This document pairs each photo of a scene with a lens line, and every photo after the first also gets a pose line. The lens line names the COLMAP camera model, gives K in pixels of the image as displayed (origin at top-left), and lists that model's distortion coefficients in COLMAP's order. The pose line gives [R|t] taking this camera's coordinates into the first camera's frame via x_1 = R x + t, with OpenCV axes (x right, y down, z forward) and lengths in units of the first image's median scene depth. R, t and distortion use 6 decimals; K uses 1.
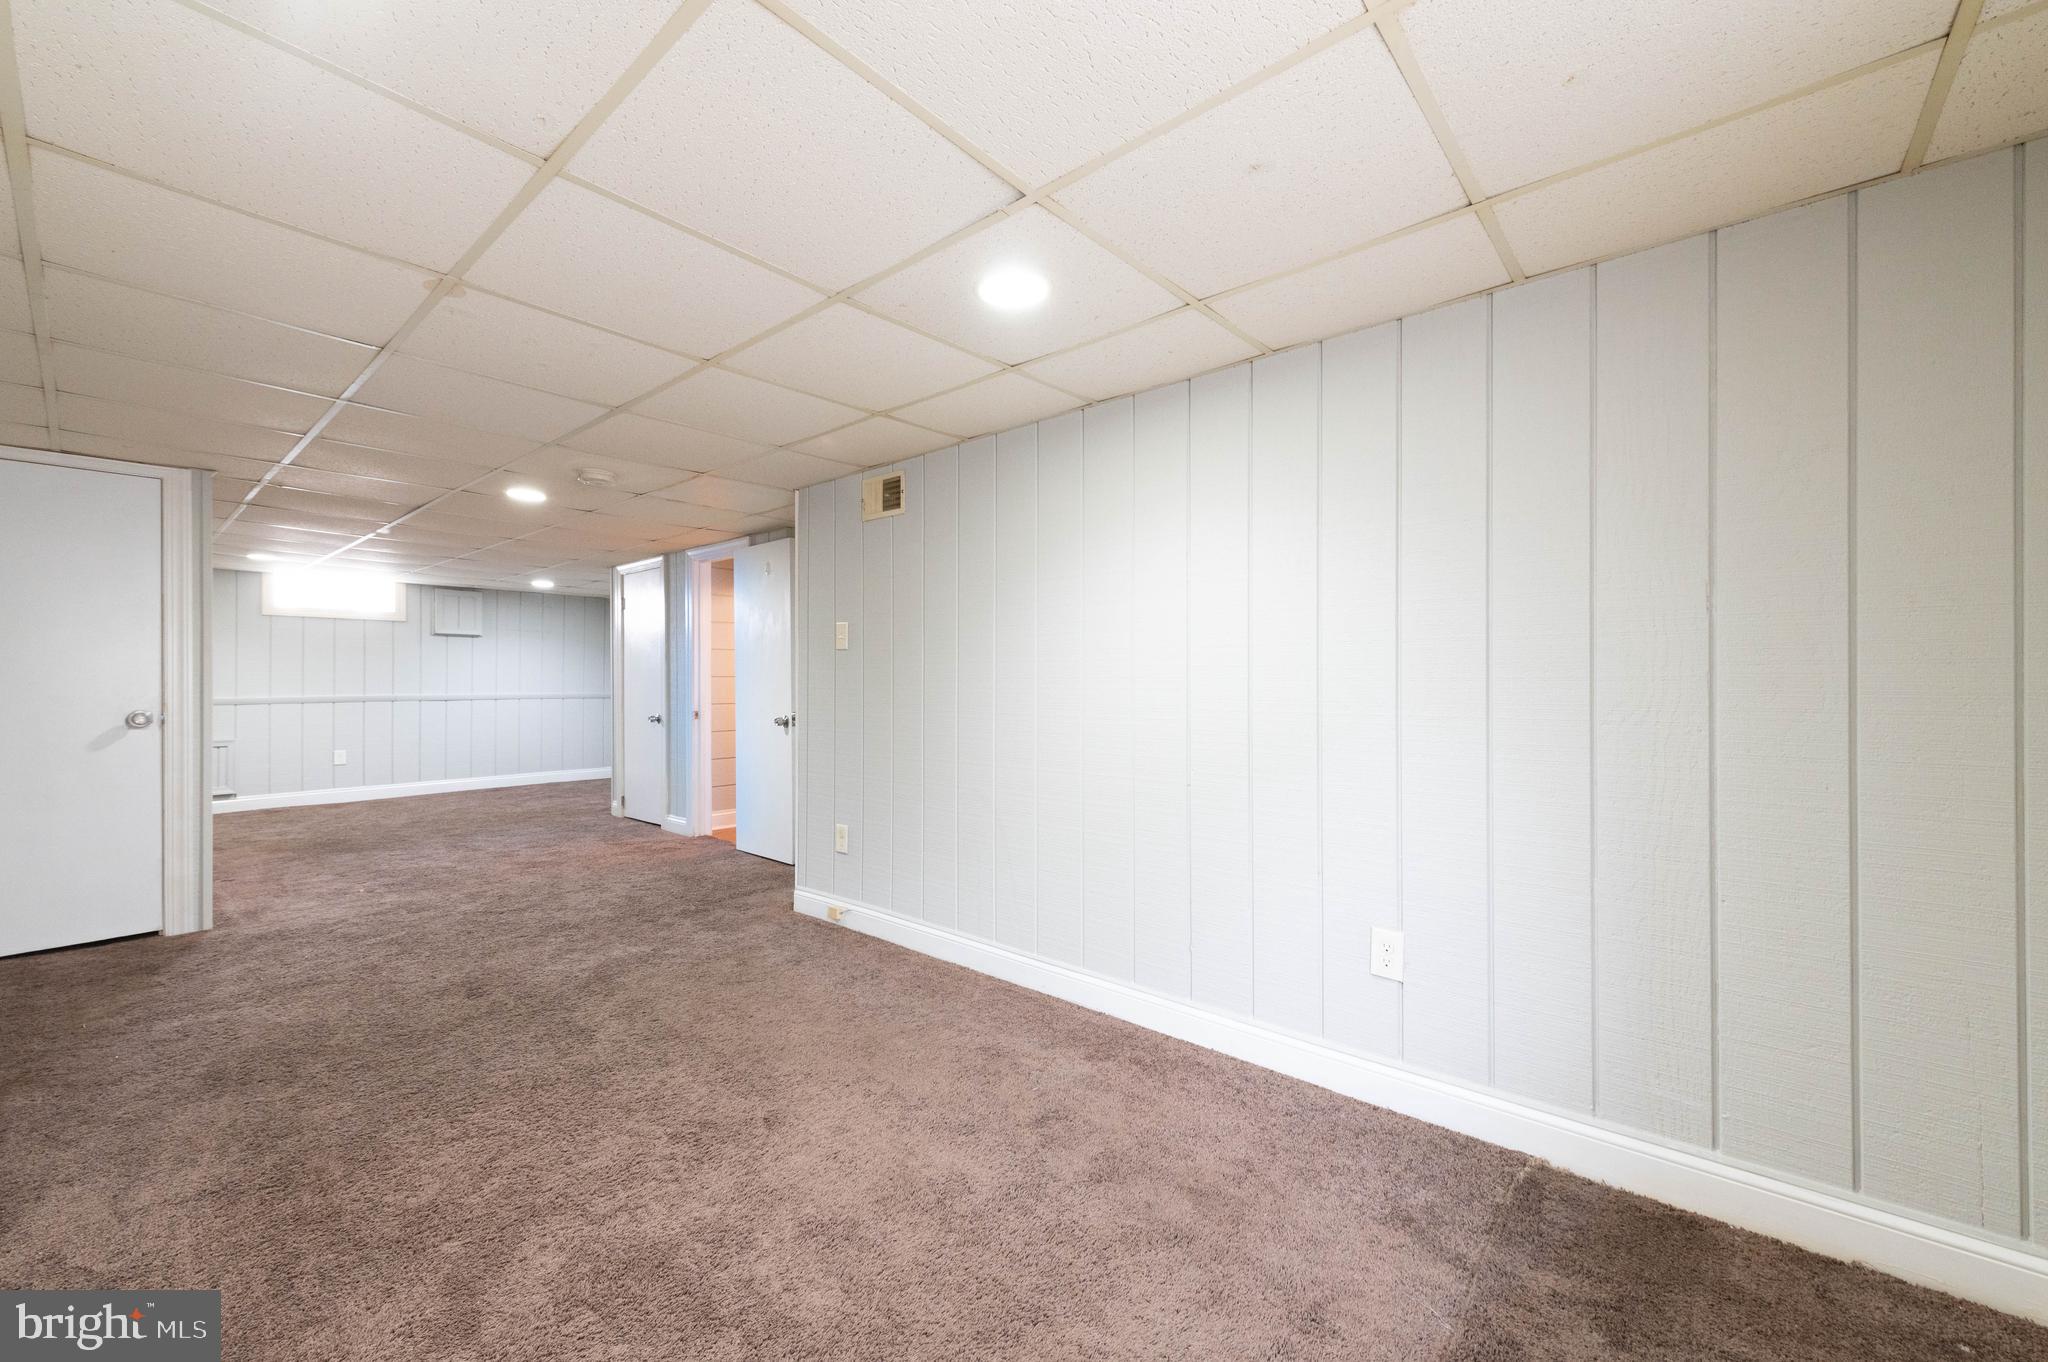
lens RADIAL K [[804.7, 0, 1031.3], [0, 804.7, 676.6], [0, 0, 1]] dist [0.008762, -0.002602]
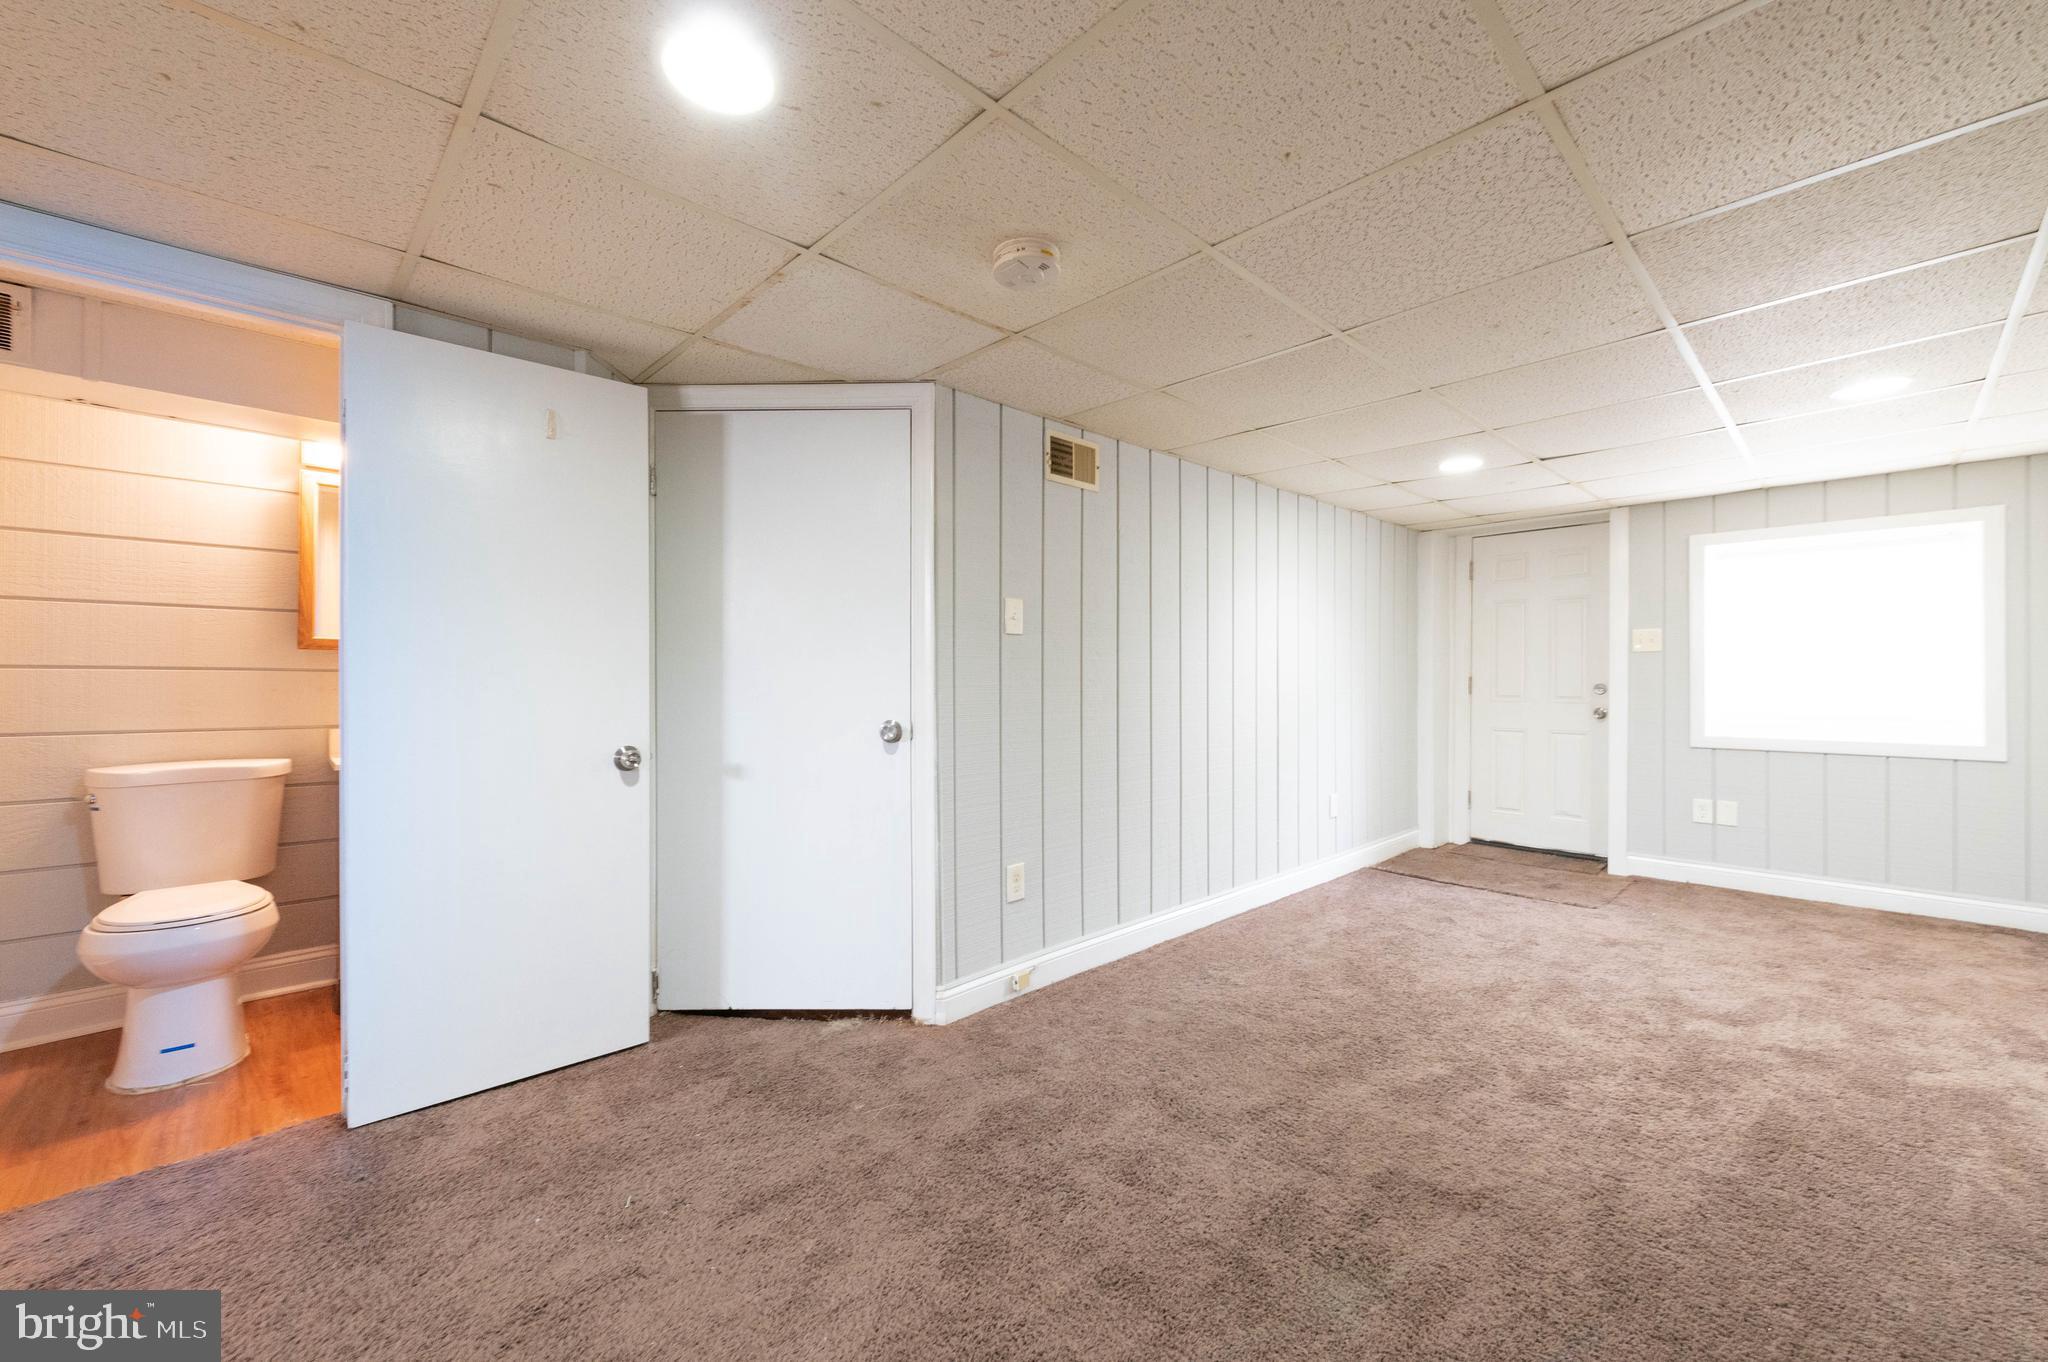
lens RADIAL K [[804.7, 0, 1025.1], [0, 804.7, 678.5], [0, 0, 1]] dist [0.008762, -0.002602]
pose [[0.098366, -0.001205, 0.995150, -0.544151], [-0.004378, 0.999989, 0.001644, 0.003605], [-0.995141, -0.004518, 0.098359, 0.503119]]
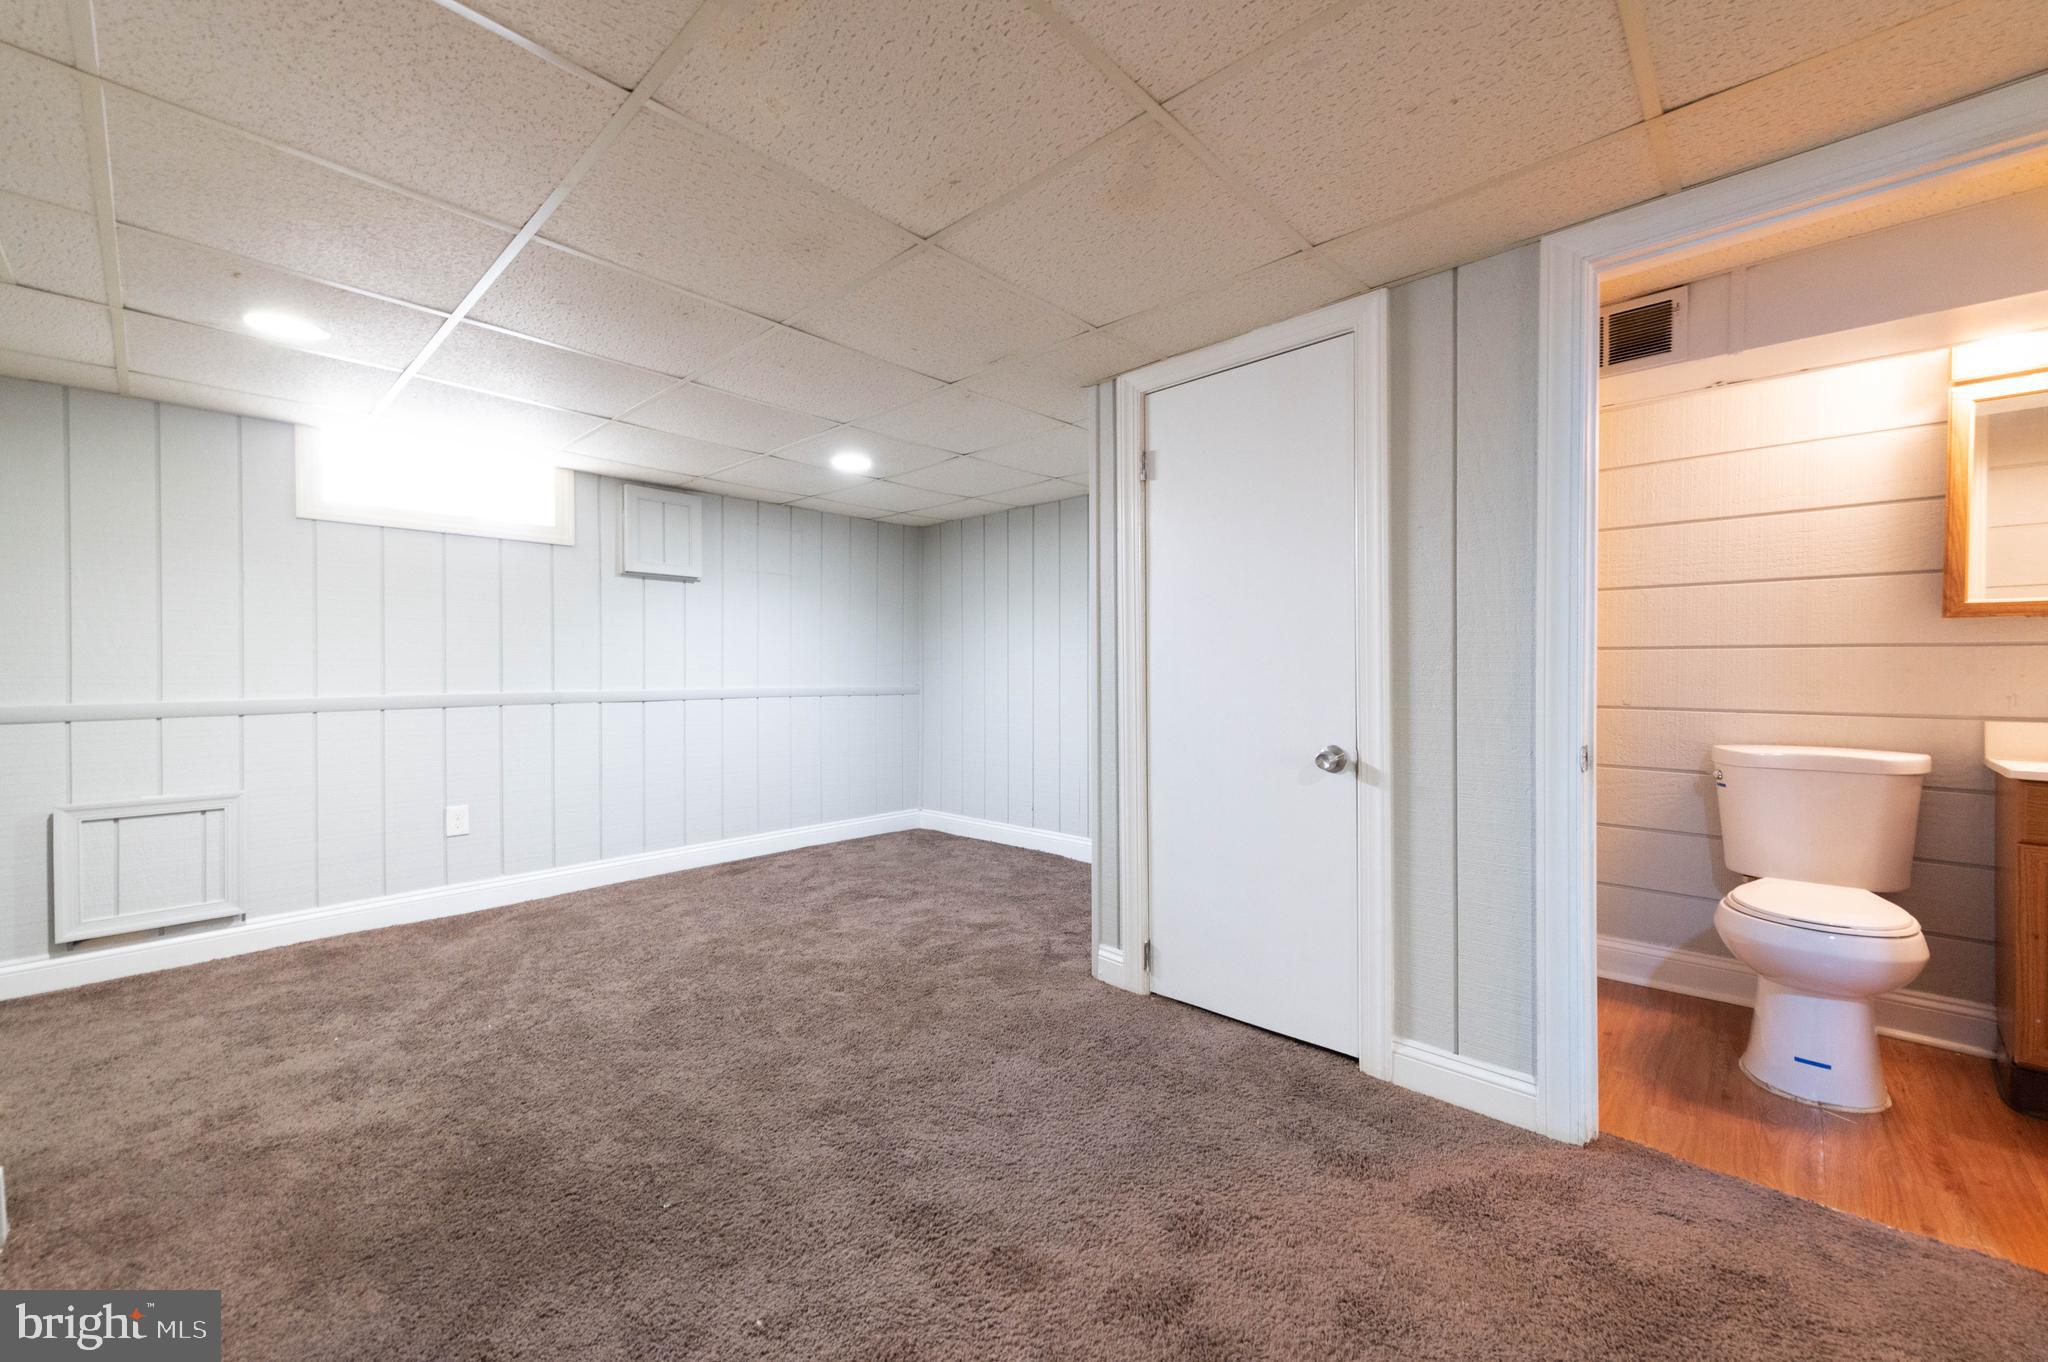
lens RADIAL K [[804.7, 0, 1028.8], [0, 804.7, 673.5], [0, 0, 1]] dist [0.008762, -0.002602]
pose [[0.998834, -0.002899, -0.048187, -0.522845], [0.003387, 0.999944, 0.010041, 0.008964], [0.048155, -0.010192, 0.998788, 0.570210]]
